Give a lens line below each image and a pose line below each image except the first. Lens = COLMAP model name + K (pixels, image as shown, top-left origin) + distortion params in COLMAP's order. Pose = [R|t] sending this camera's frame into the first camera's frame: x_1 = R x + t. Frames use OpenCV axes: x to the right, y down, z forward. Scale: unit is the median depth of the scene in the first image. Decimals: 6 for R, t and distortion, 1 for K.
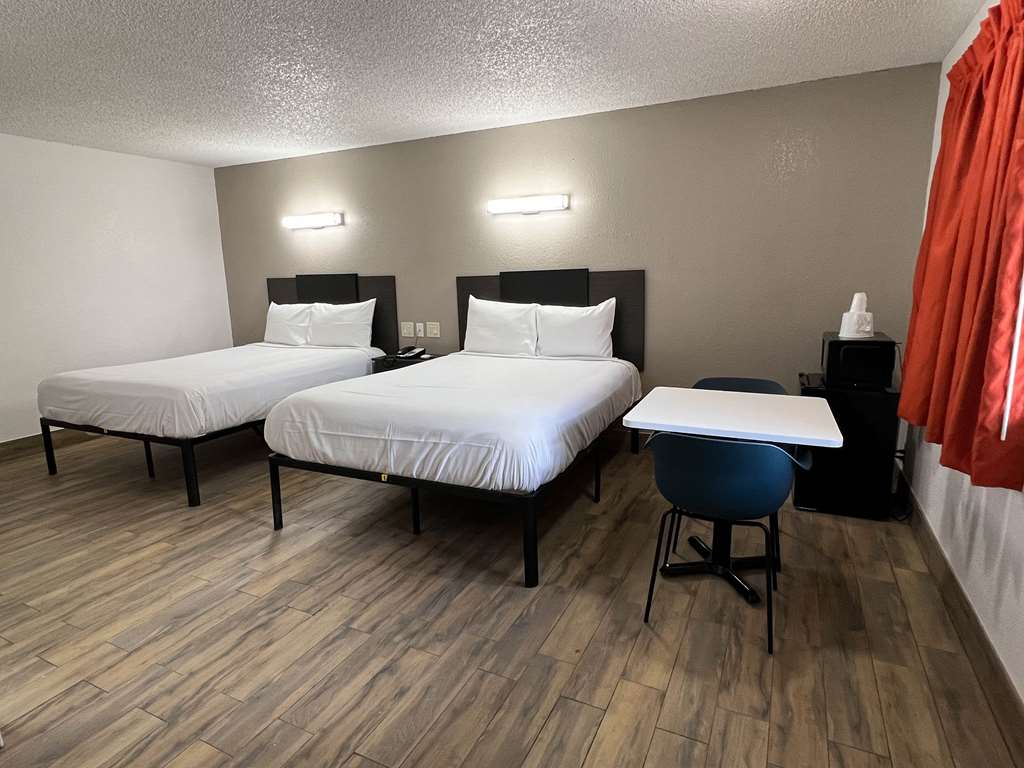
lens RADIAL K [[564.8, 0, 515.9], [0, 564.8, 385.9], [0, 0, 1]] dist [-0.002079, -0.000604]
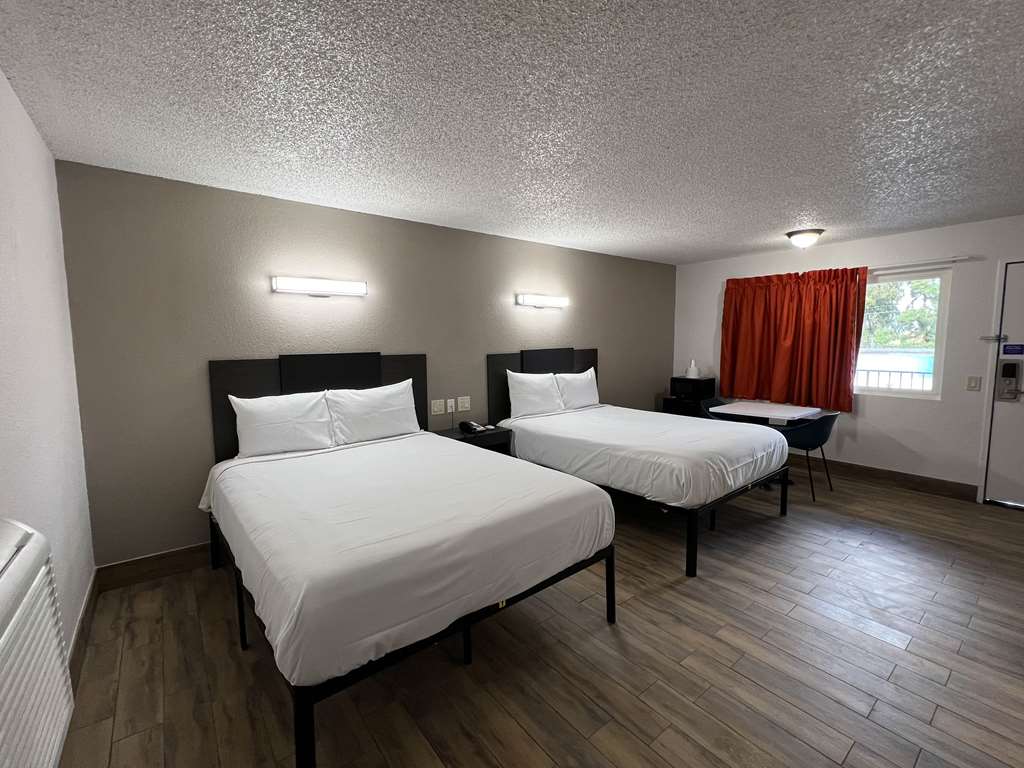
lens RADIAL K [[435.6, 0, 505.2], [0, 435.6, 396.8], [0, 0, 1]] dist [0.000826, 0.000118]
pose [[0.449725, -0.096916, 0.887894, -0.950930], [0.177287, 0.984002, 0.017609, -0.128191], [-0.875395, 0.149493, 0.459712, 0.625380]]
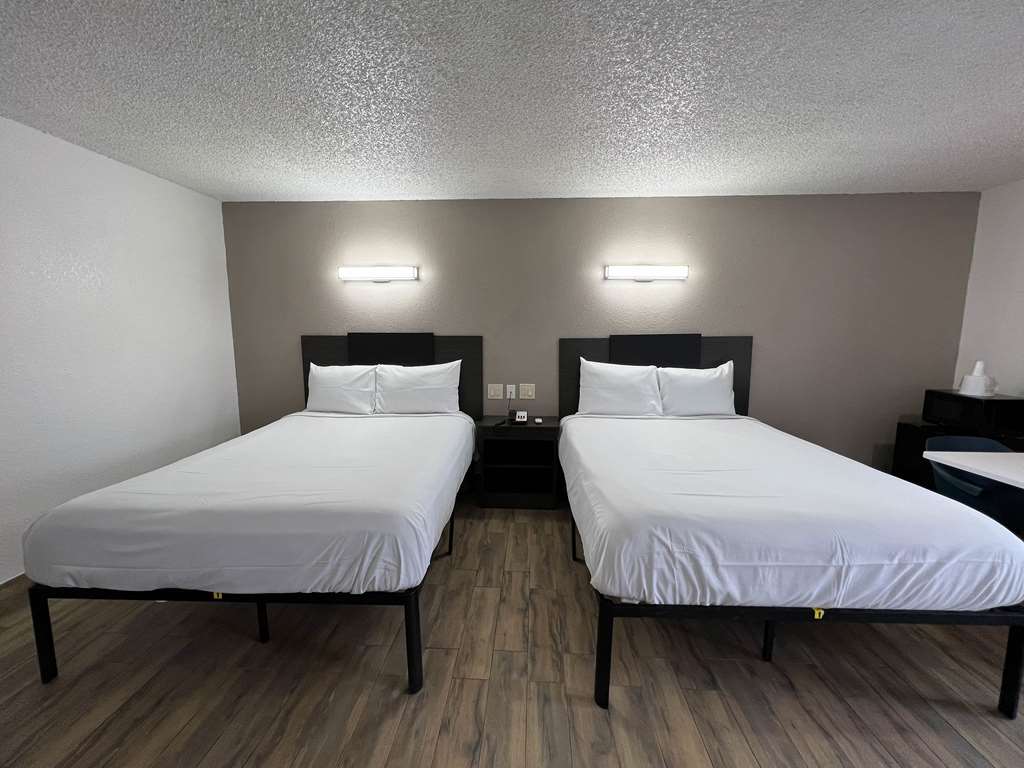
lens RADIAL K [[417.0, 0, 512.0], [0, 417.0, 384.0], [0, 0, 1]] dist [0.000378, 0.000184]
pose [[0.921842, -0.031637, 0.386272, -0.509739], [0.055803, 0.997112, -0.051507, -0.086377], [-0.383527, 0.069037, 0.920946, 0.388156]]
